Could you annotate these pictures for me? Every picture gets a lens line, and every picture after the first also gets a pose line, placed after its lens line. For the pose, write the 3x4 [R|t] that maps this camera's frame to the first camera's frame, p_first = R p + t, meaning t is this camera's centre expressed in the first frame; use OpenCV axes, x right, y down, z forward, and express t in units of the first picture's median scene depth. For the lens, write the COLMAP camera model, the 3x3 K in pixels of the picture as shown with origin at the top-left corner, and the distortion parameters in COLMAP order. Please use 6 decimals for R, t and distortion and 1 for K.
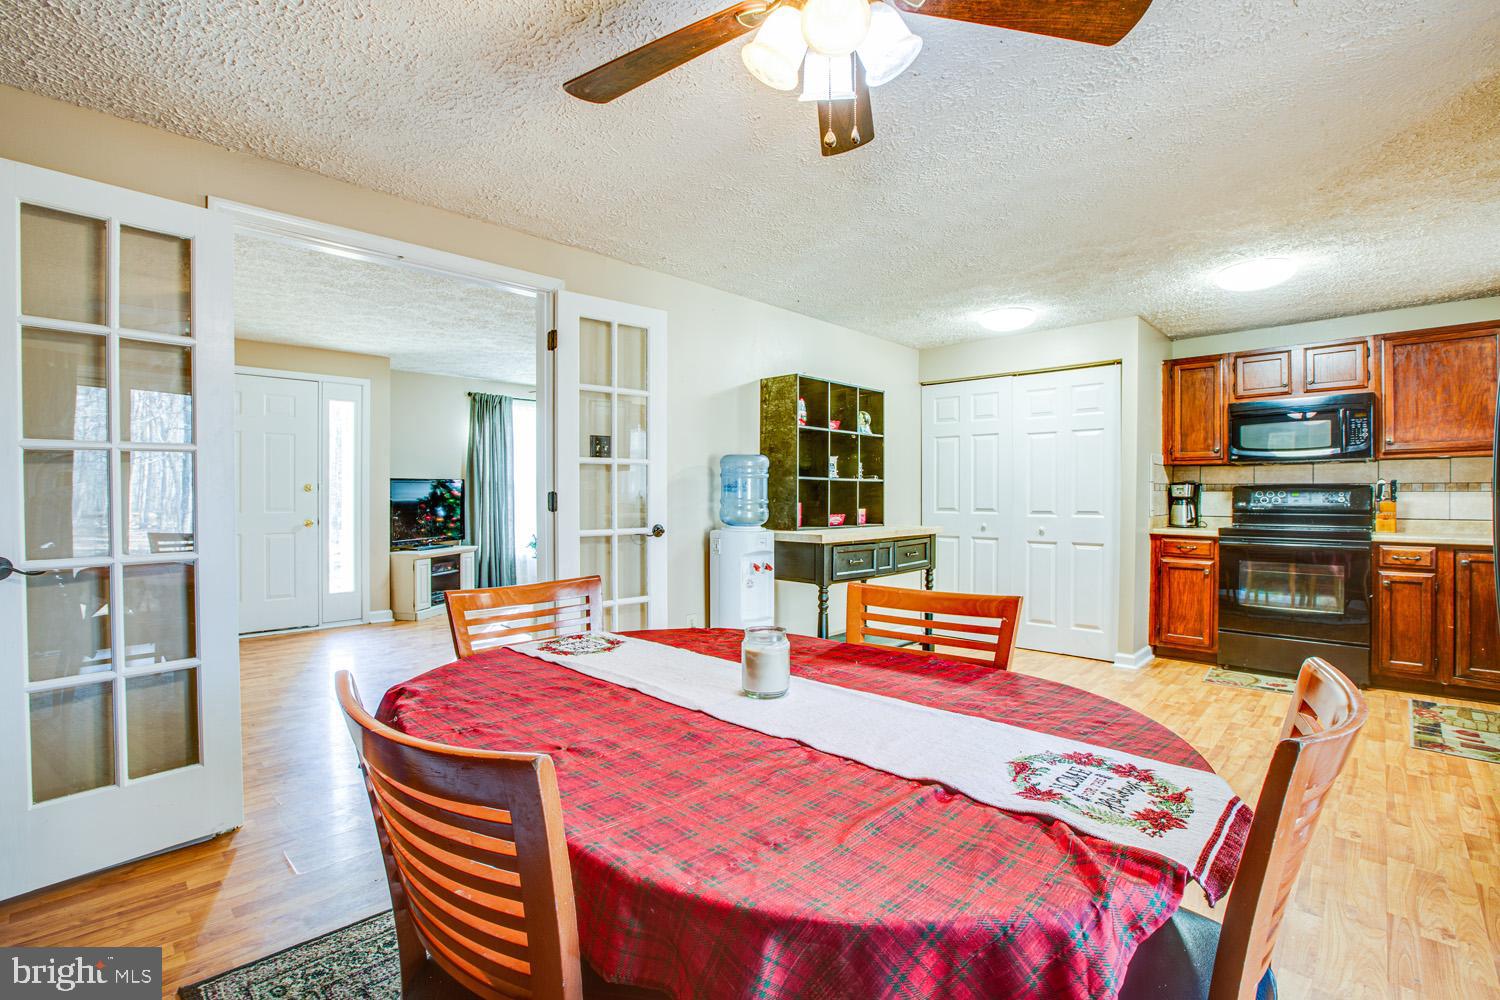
lens RADIAL K [[685.6, 0, 750.3], [0, 685.6, 496.4], [0, 0, 1]] dist [-0.048230, 0.015888]
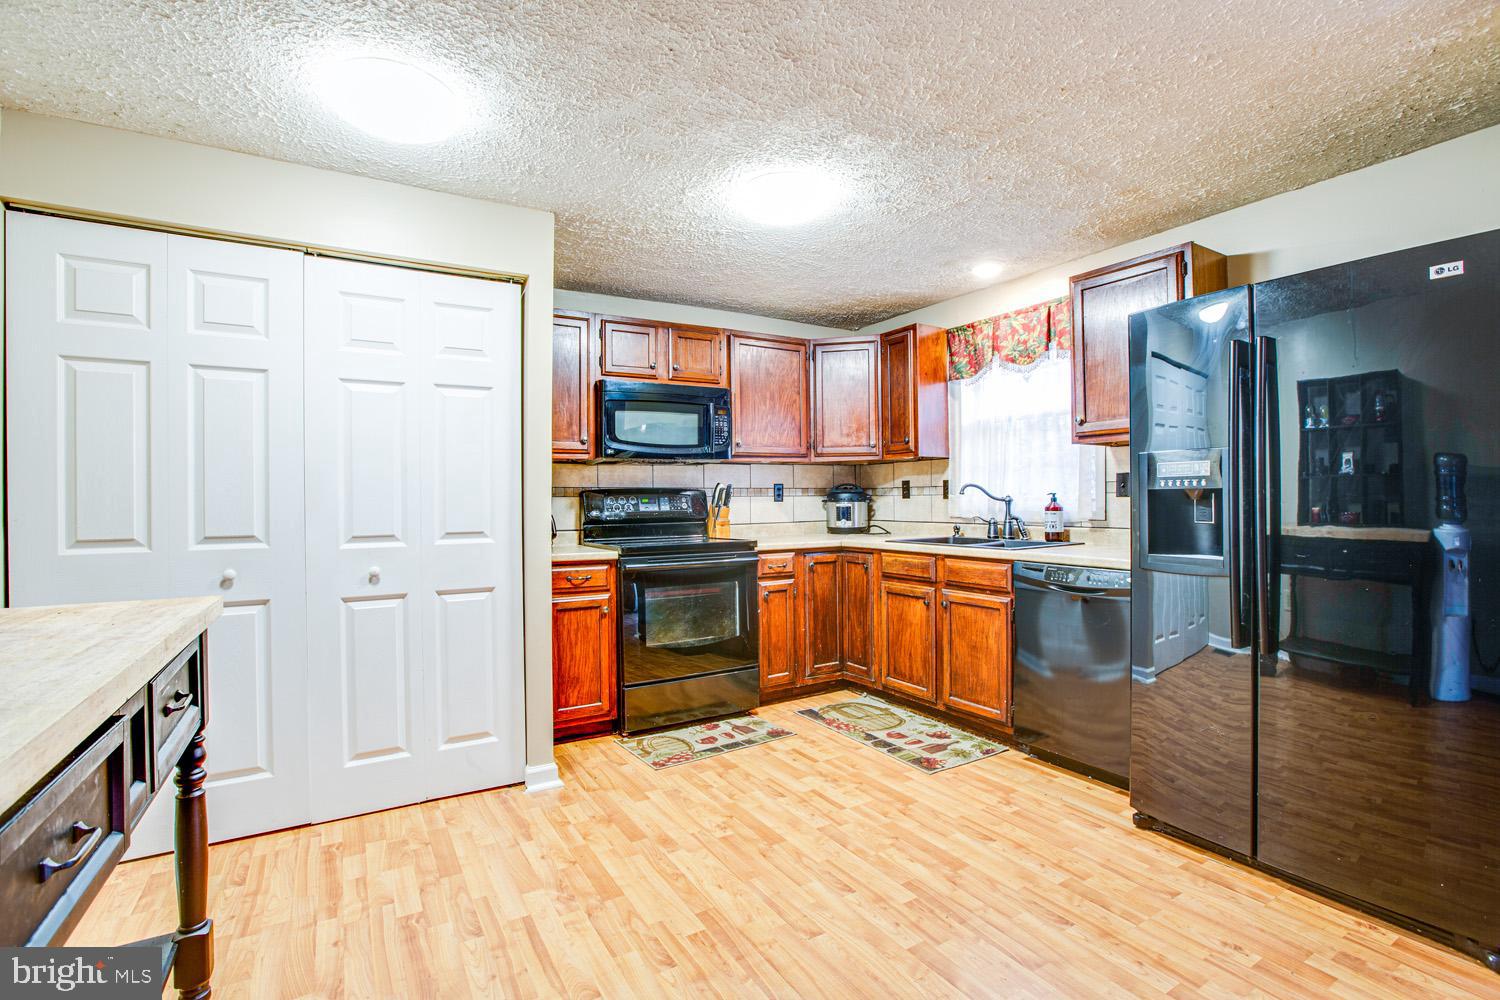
lens RADIAL K [[685.6, 0, 747.6], [0, 685.6, 500.2], [0, 0, 1]] dist [-0.048230, 0.015888]
pose [[0.269794, -0.004422, 0.962908, 0.020764], [0.012884, 0.999917, 0.000982, -0.002606], [-0.962832, 0.012141, 0.269829, 0.685418]]
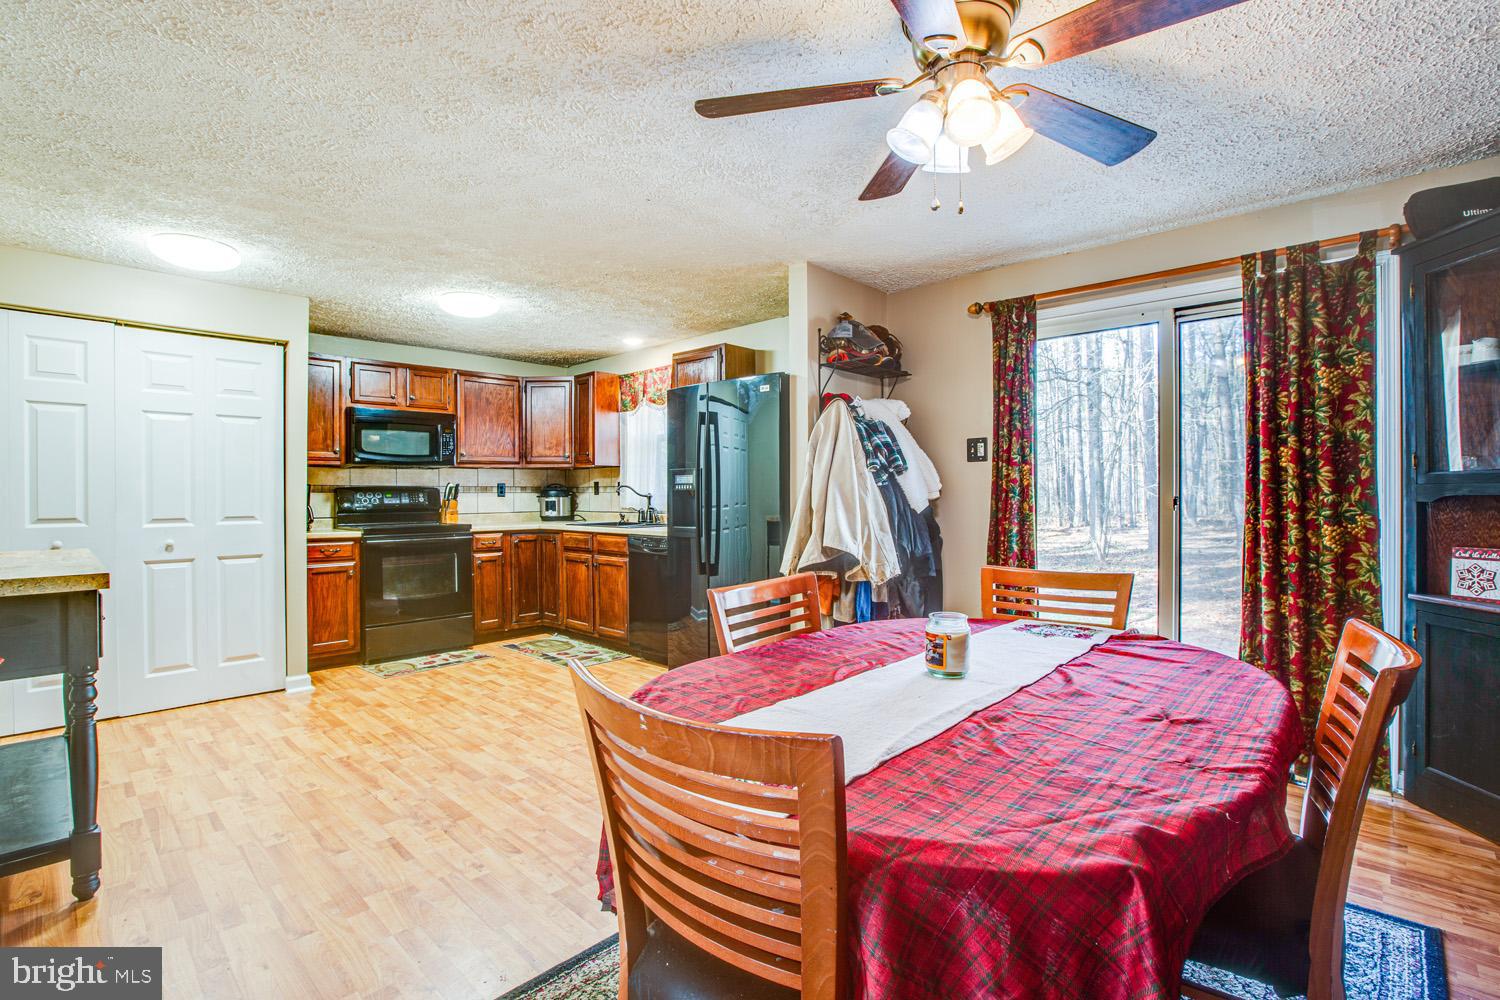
lens RADIAL K [[685.6, 0, 734.5], [0, 685.6, 499.4], [0, 0, 1]] dist [-0.048230, 0.015888]
pose [[0.011312, -0.007987, 0.999904, -0.337179], [0.008226, 0.999935, 0.007894, -0.000619], [-0.999902, 0.008136, 0.011377, 0.432355]]
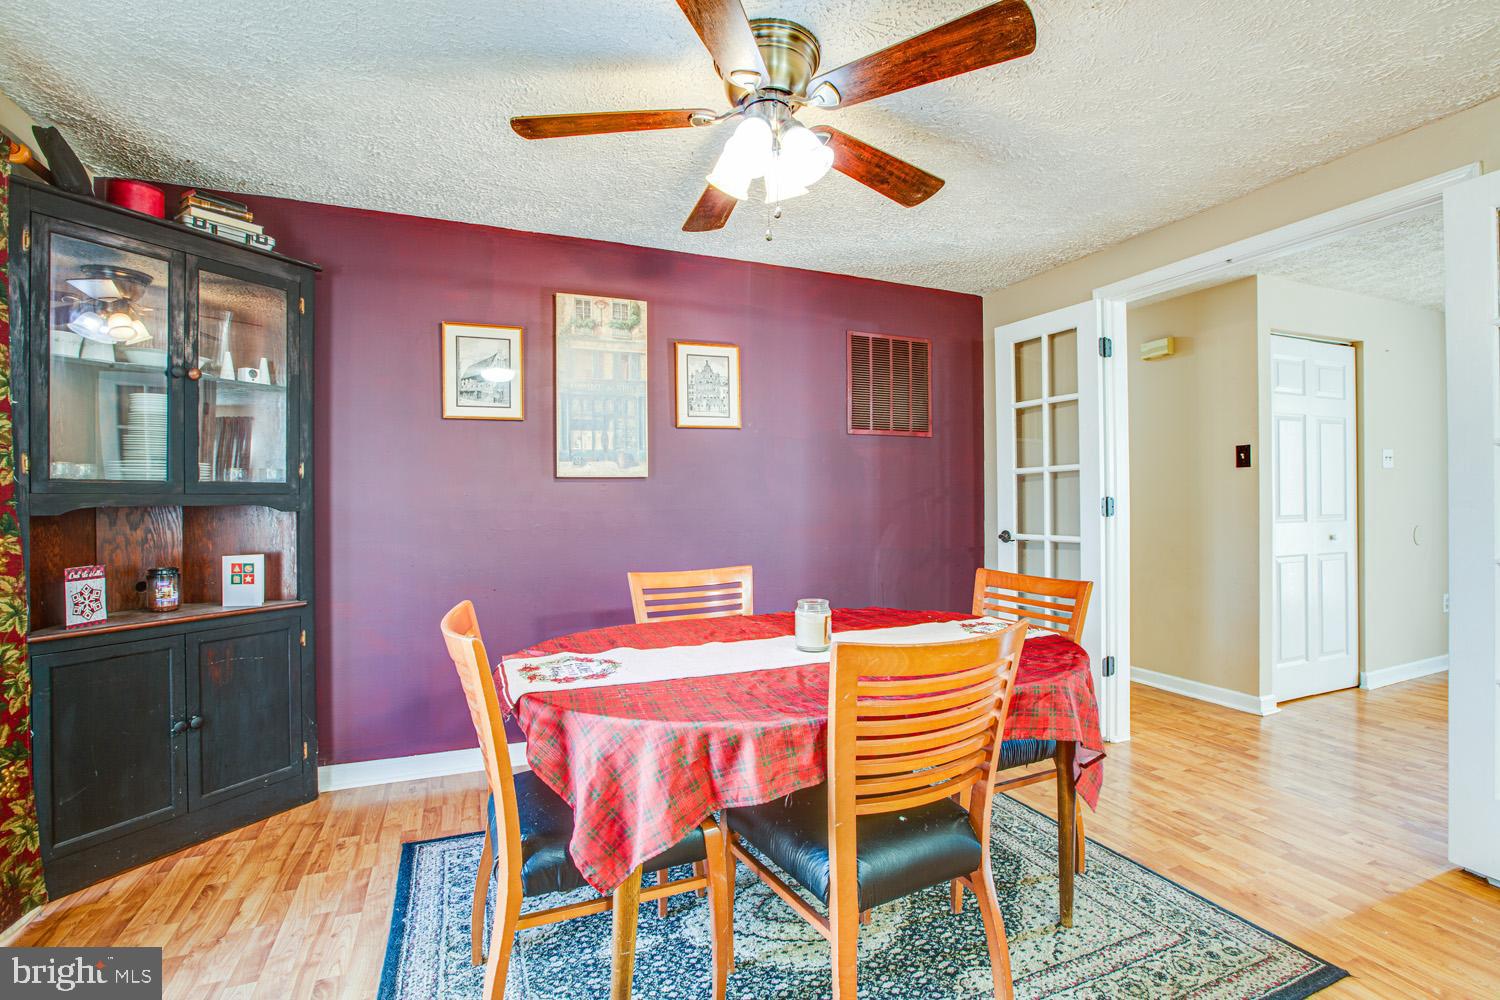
lens RADIAL K [[685.6, 0, 742.8], [0, 685.6, 497.8], [0, 0, 1]] dist [-0.048230, 0.015888]
pose [[-0.405445, 0.000783, -0.914119, 0.420769], [-0.000037, 1.000000, 0.000873, -0.001708], [0.914119, 0.000388, -0.405445, 0.460768]]
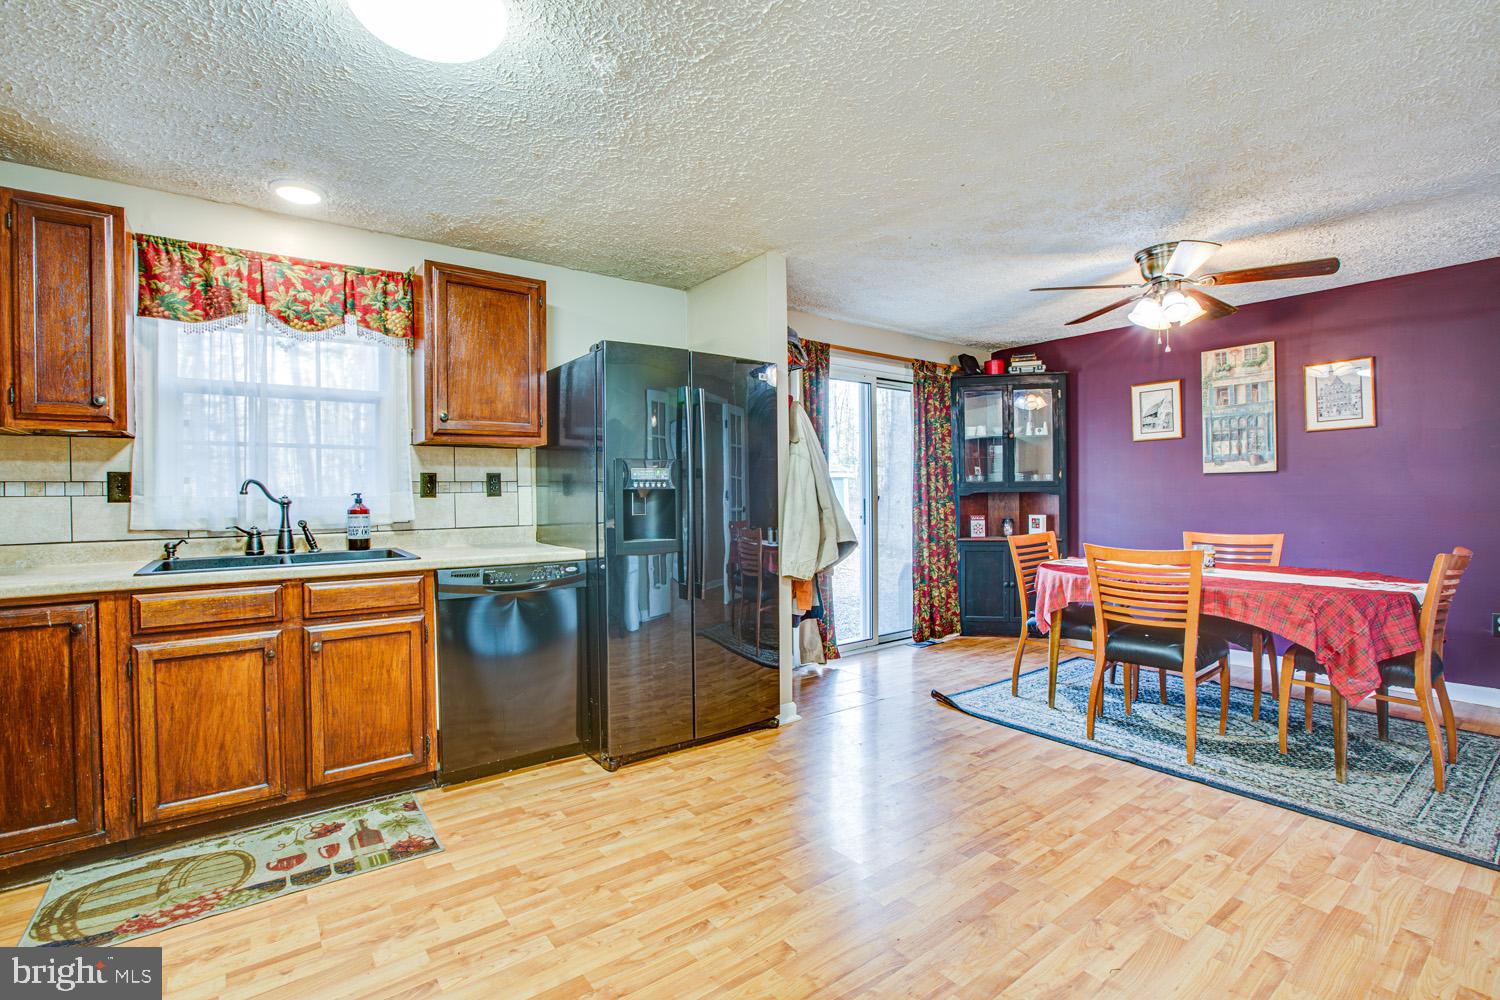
lens RADIAL K [[685.6, 0, 745.1], [0, 685.6, 497.4], [0, 0, 1]] dist [-0.048230, 0.015888]
pose [[-0.984303, 0.009156, 0.176248, 0.380192], [0.011213, 0.999880, 0.010675, -0.003991], [-0.176130, 0.012483, -0.984288, 1.149087]]
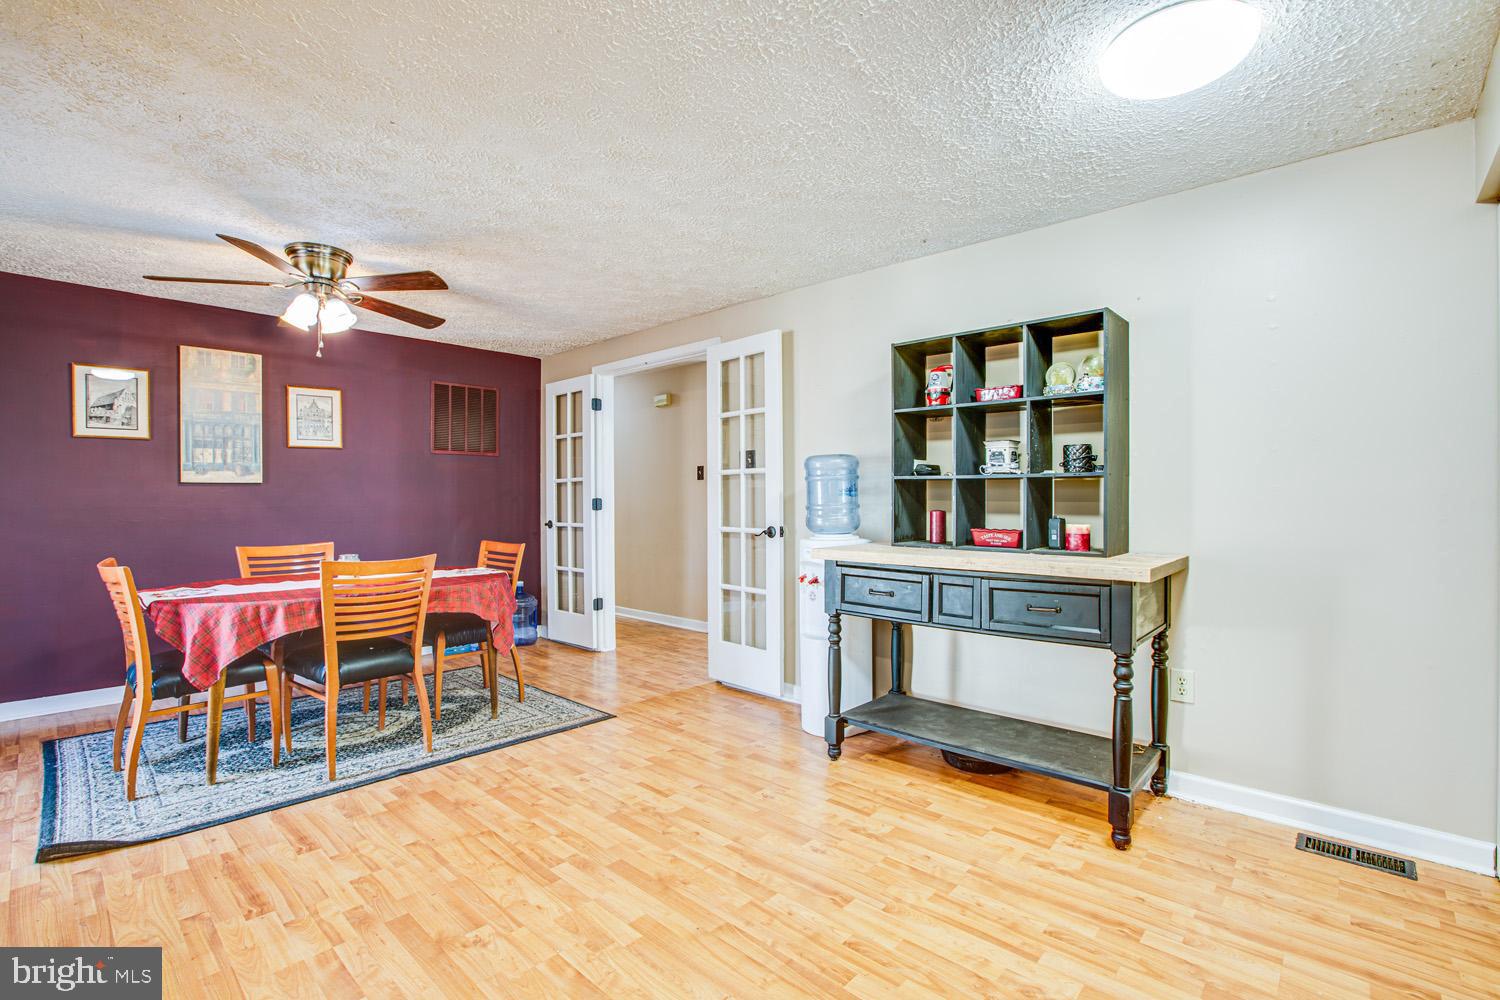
lens RADIAL K [[685.6, 0, 745.6], [0, 685.6, 498.3], [0, 0, 1]] dist [-0.048230, 0.015888]
pose [[0.008671, 0.000276, -0.999962, 0.780295], [-0.003248, 0.999995, 0.000247, -0.003073], [0.999957, 0.003246, 0.008672, 0.769024]]
